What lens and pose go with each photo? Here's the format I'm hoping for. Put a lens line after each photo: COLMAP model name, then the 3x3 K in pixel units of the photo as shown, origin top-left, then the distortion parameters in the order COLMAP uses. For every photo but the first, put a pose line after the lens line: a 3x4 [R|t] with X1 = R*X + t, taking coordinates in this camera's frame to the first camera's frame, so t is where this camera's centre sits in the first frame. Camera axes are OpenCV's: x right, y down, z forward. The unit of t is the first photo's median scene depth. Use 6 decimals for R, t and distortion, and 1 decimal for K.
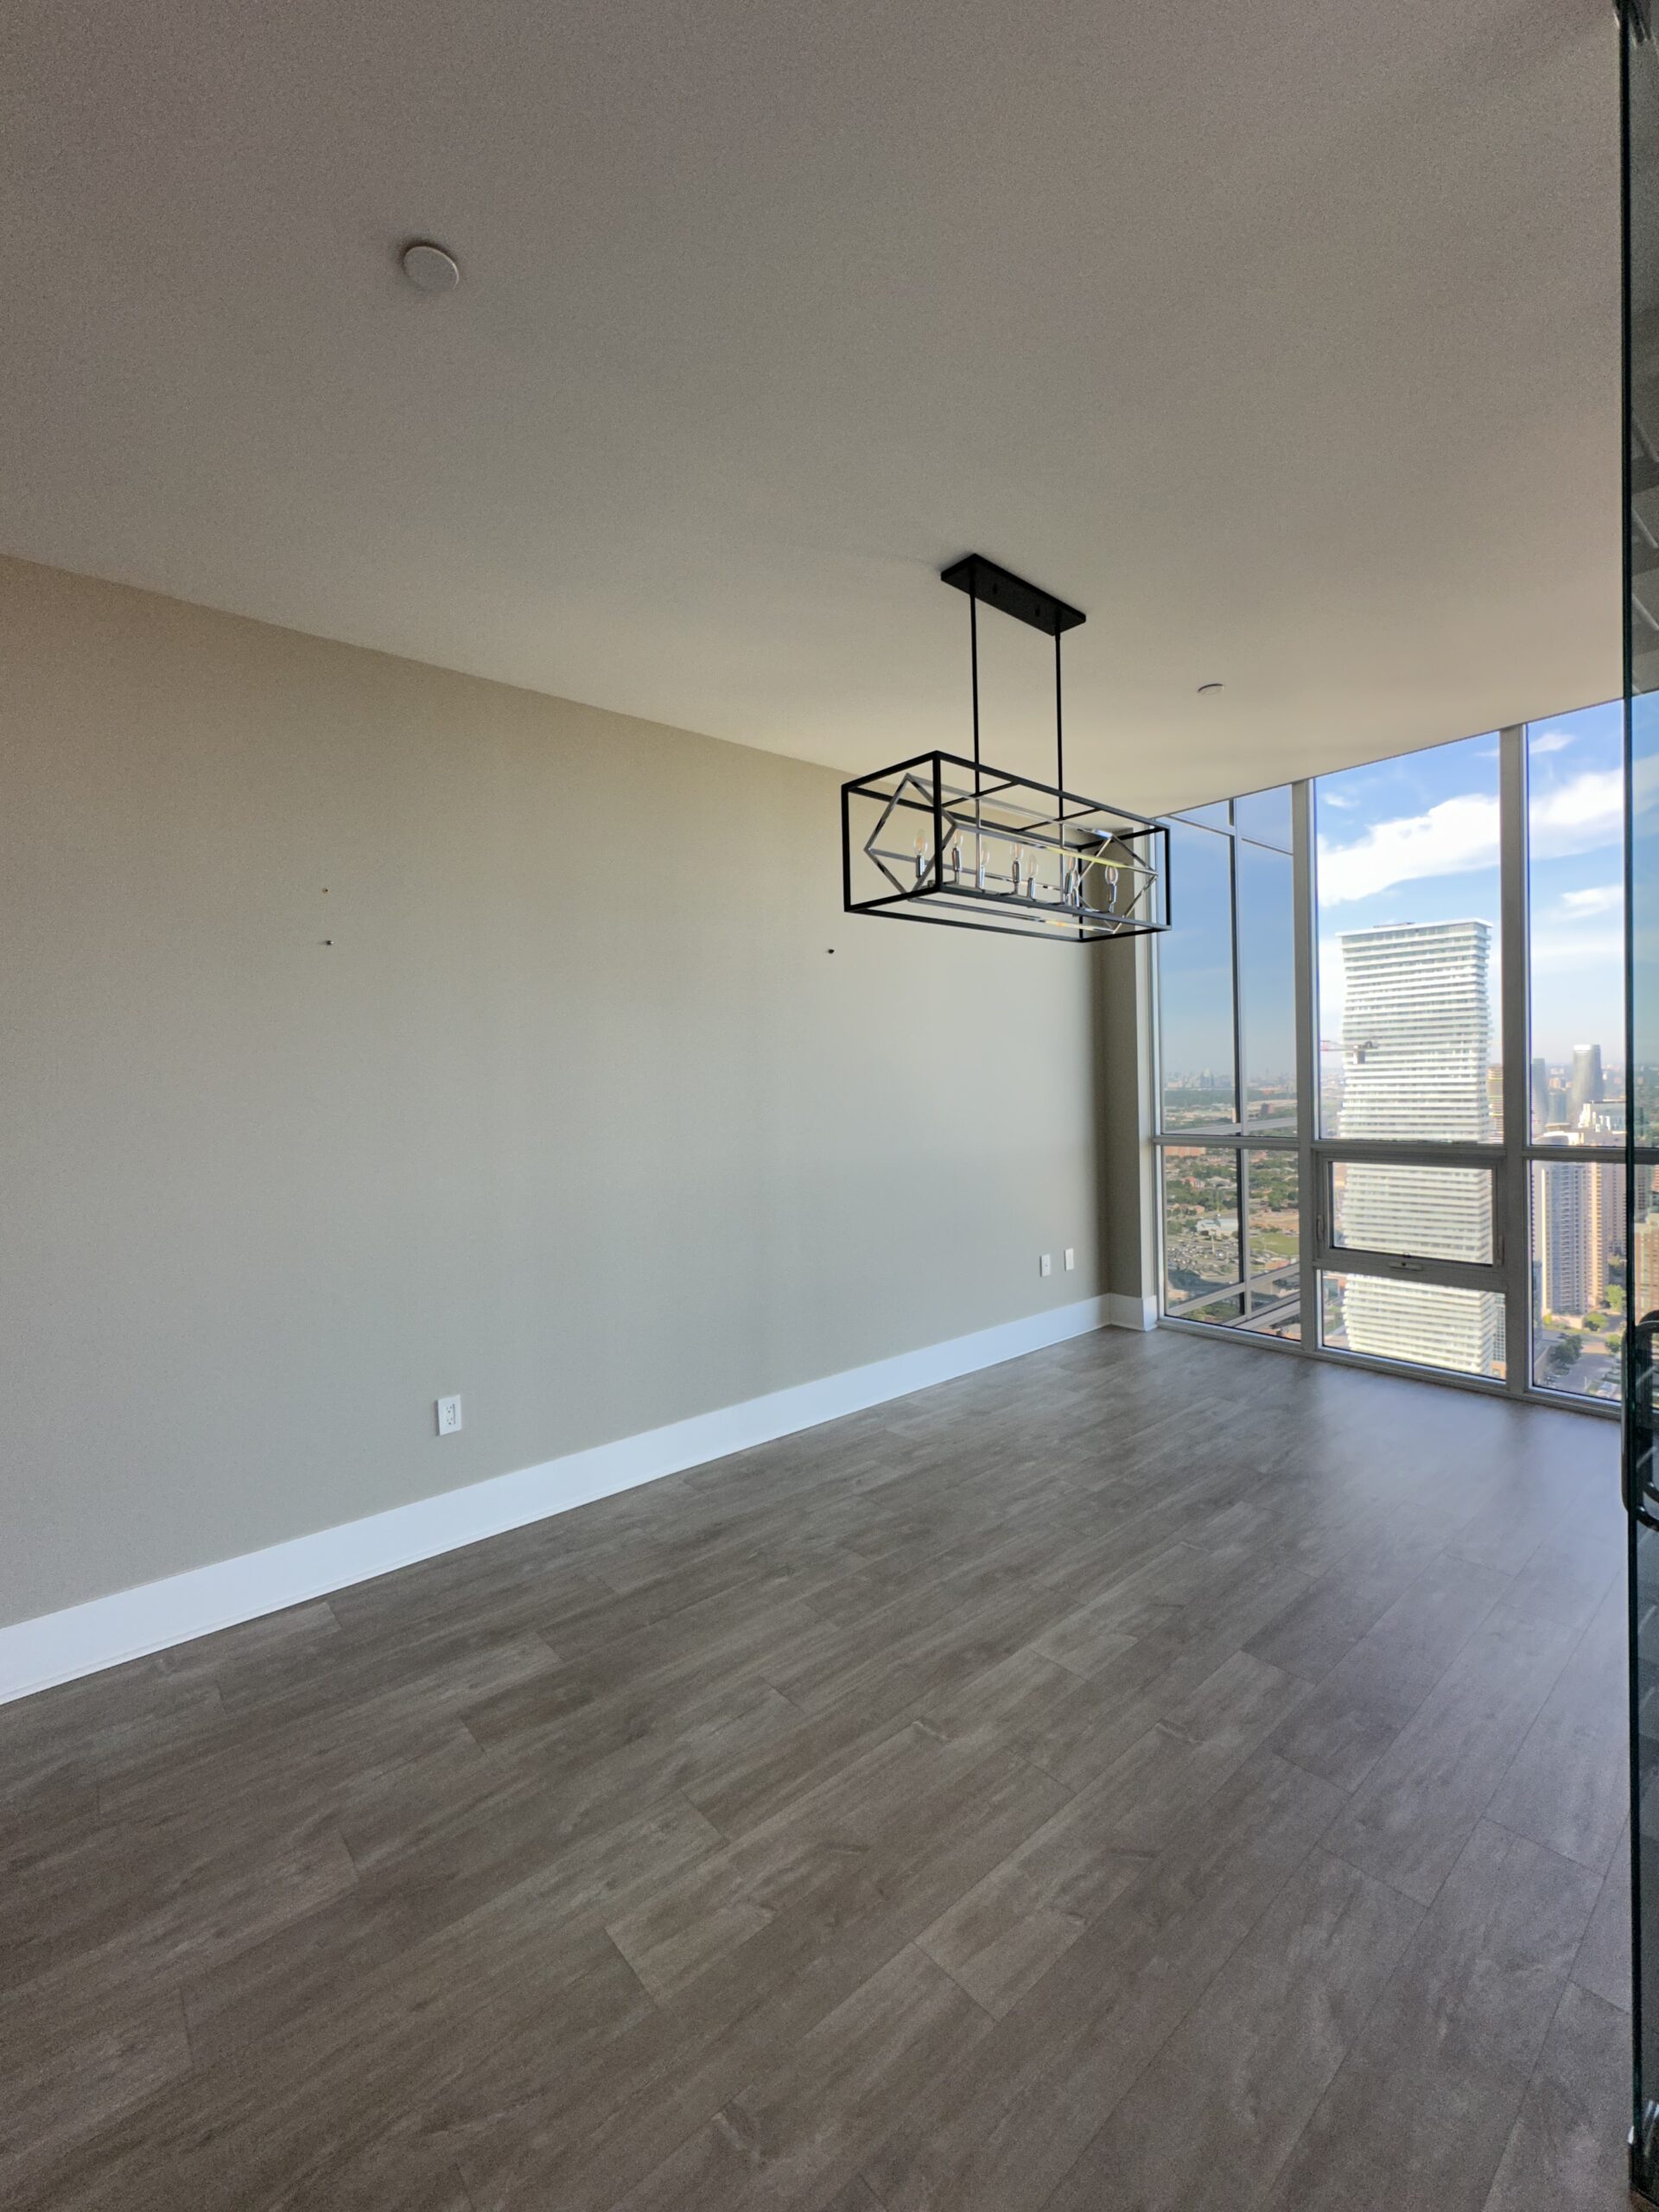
lens RADIAL K [[920.8, 0, 821.5], [0, 920.8, 1101.9], [0, 0, 1]] dist [-0.000327, 0.000229]
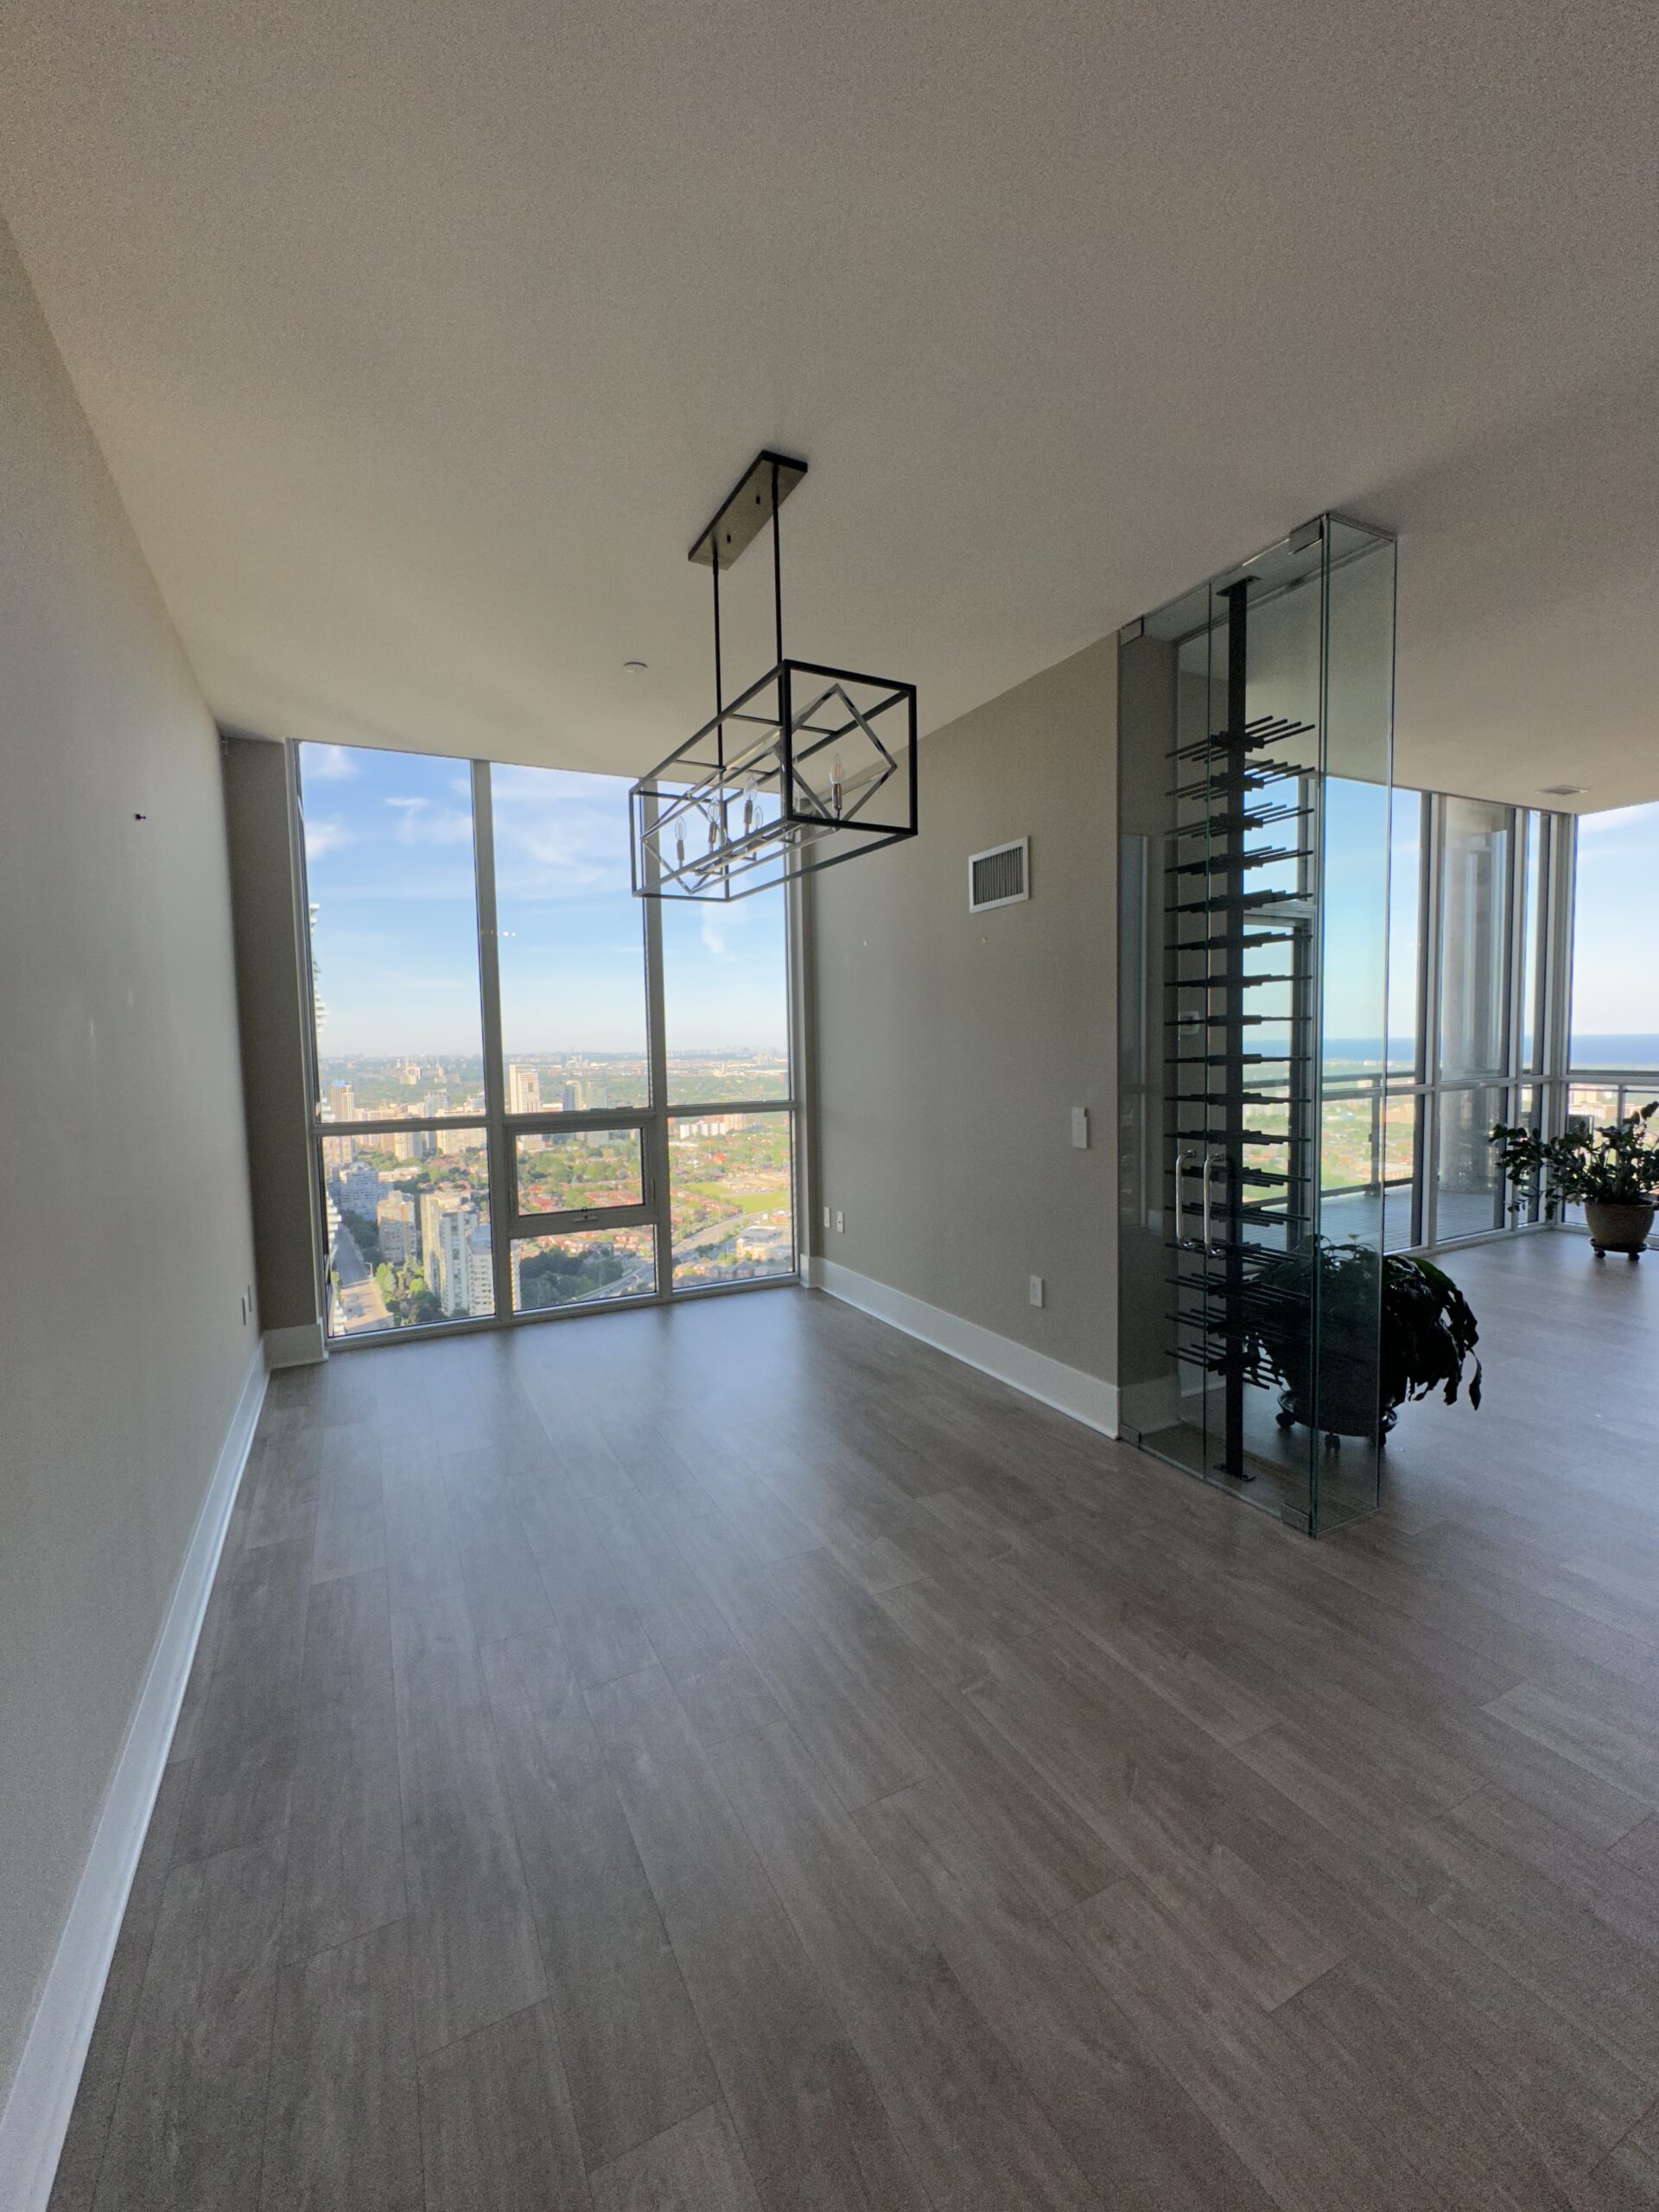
lens RADIAL K [[920.8, 0, 821.5], [0, 920.8, 1101.9], [0, 0, 1]] dist [-0.000327, 0.000229]
pose [[0.237198, -0.040829, 0.970603, -0.833702], [0.035600, 0.998811, 0.033316, 0.006723], [-0.970809, 0.026651, 0.238369, 0.867797]]
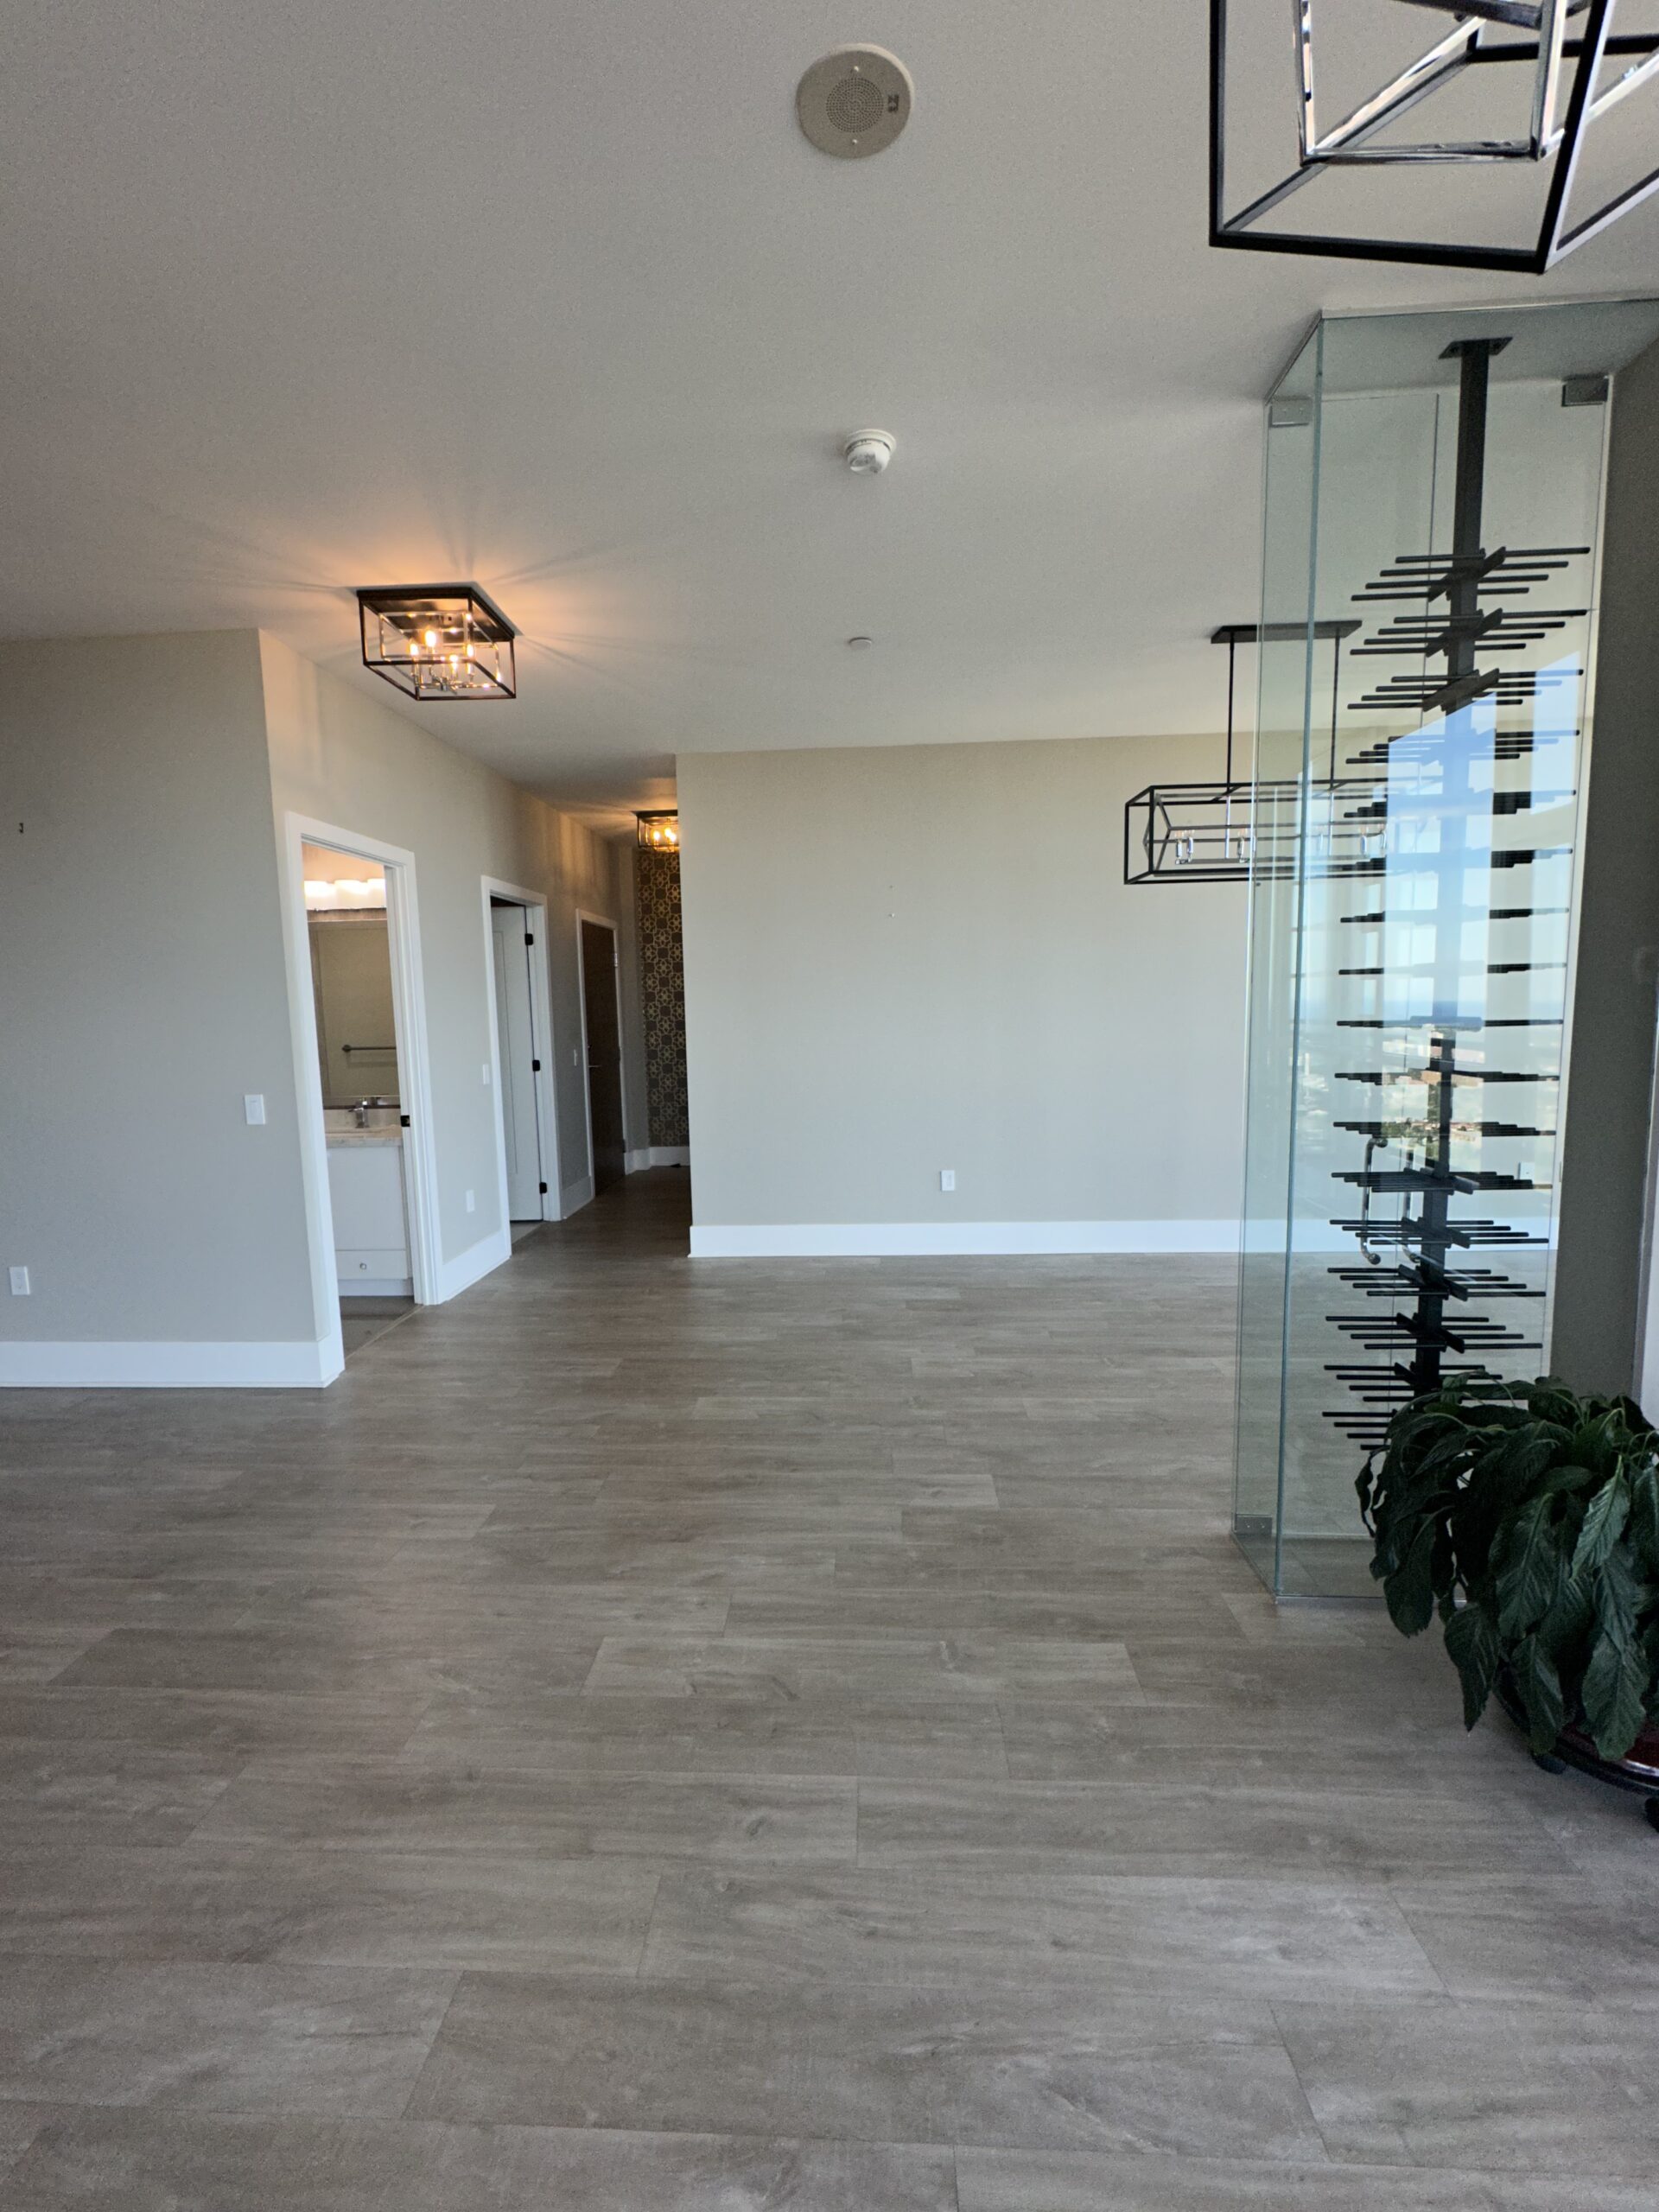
lens RADIAL K [[920.8, 0, 821.5], [0, 920.8, 1101.9], [0, 0, 1]] dist [-0.000327, 0.000229]
pose [[0.728026, 0.087428, -0.679952, 0.835520], [-0.011580, 0.993261, 0.115315, -0.011163], [0.685452, -0.076078, 0.724132, -0.589585]]
